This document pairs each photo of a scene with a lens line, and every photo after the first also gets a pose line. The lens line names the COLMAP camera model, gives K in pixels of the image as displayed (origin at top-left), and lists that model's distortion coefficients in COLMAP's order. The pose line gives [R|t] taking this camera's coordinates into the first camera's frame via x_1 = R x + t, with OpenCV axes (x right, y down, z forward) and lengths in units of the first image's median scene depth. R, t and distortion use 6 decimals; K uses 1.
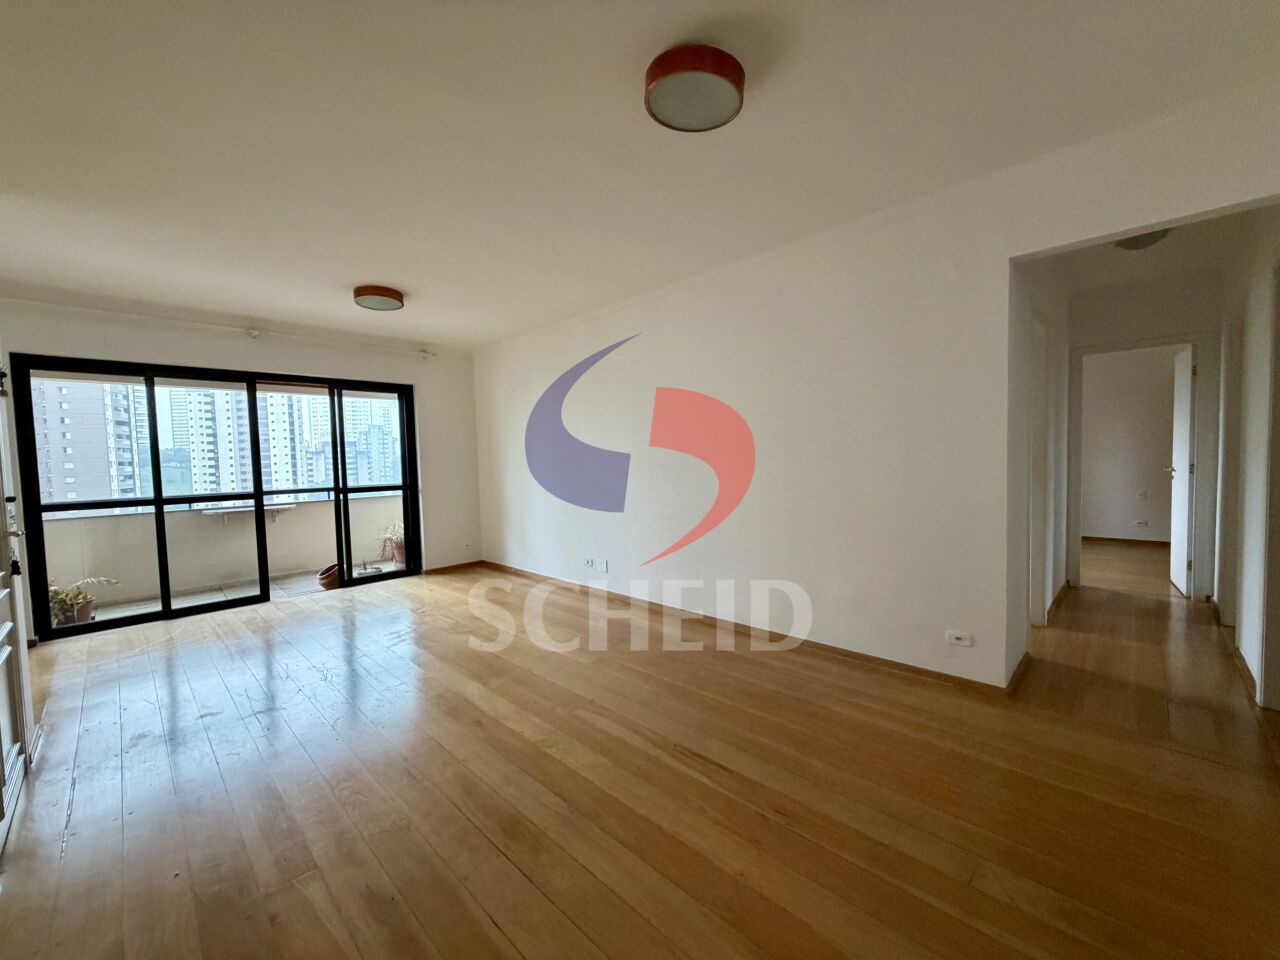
lens RADIAL K [[509.8, 0, 641.0], [0, 509.8, 483.6], [0, 0, 1]] dist [-0.004024, -0.000312]
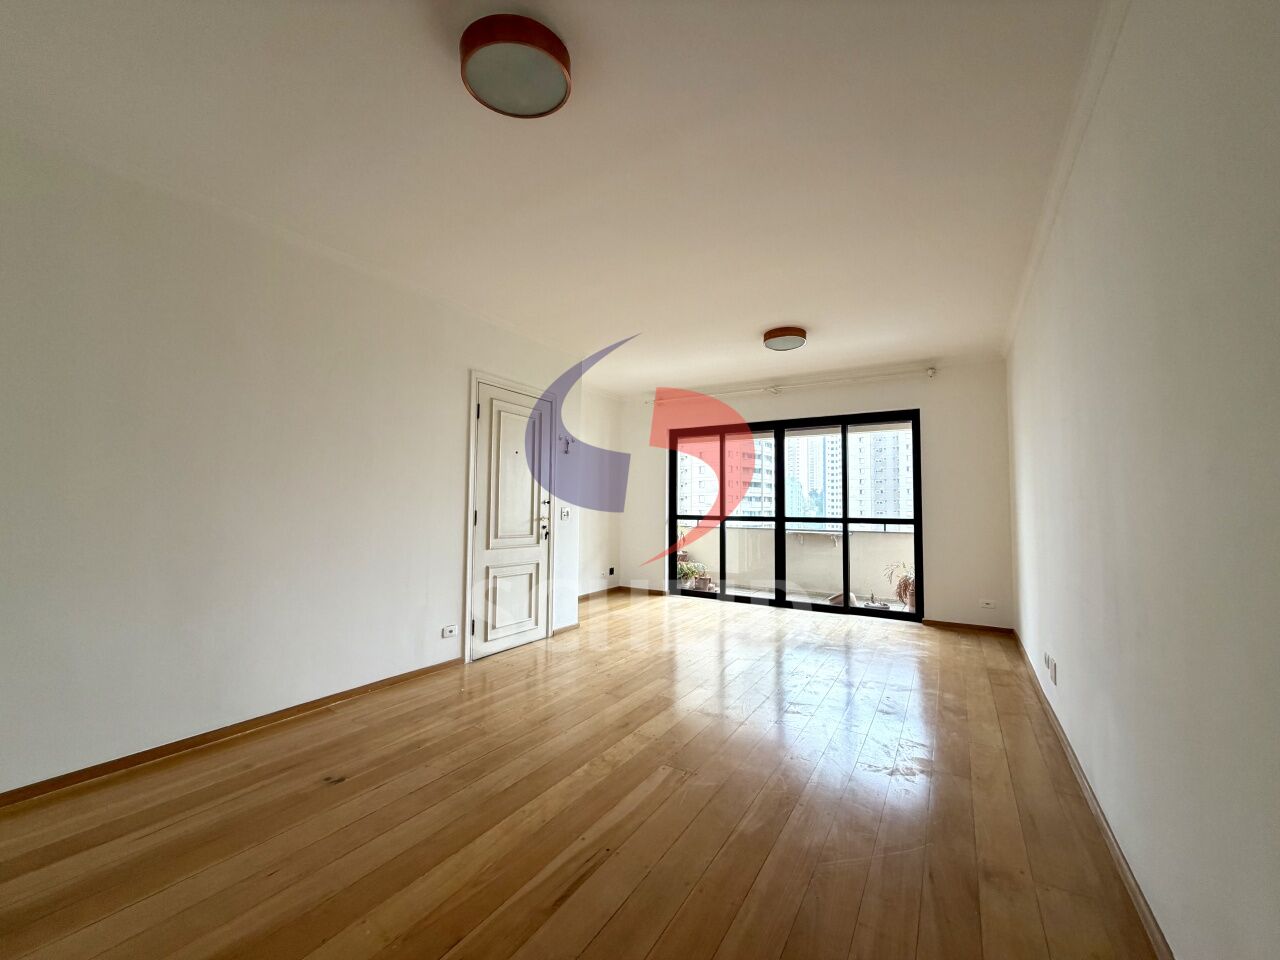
lens RADIAL K [[509.8, 0, 635.7], [0, 509.8, 488.3], [0, 0, 1]] dist [-0.004024, -0.000312]
pose [[0.211231, -0.006382, -0.977415, 0.317750], [-0.064136, 0.997733, -0.020376, -0.002980], [0.975330, 0.066992, 0.210343, 0.323319]]
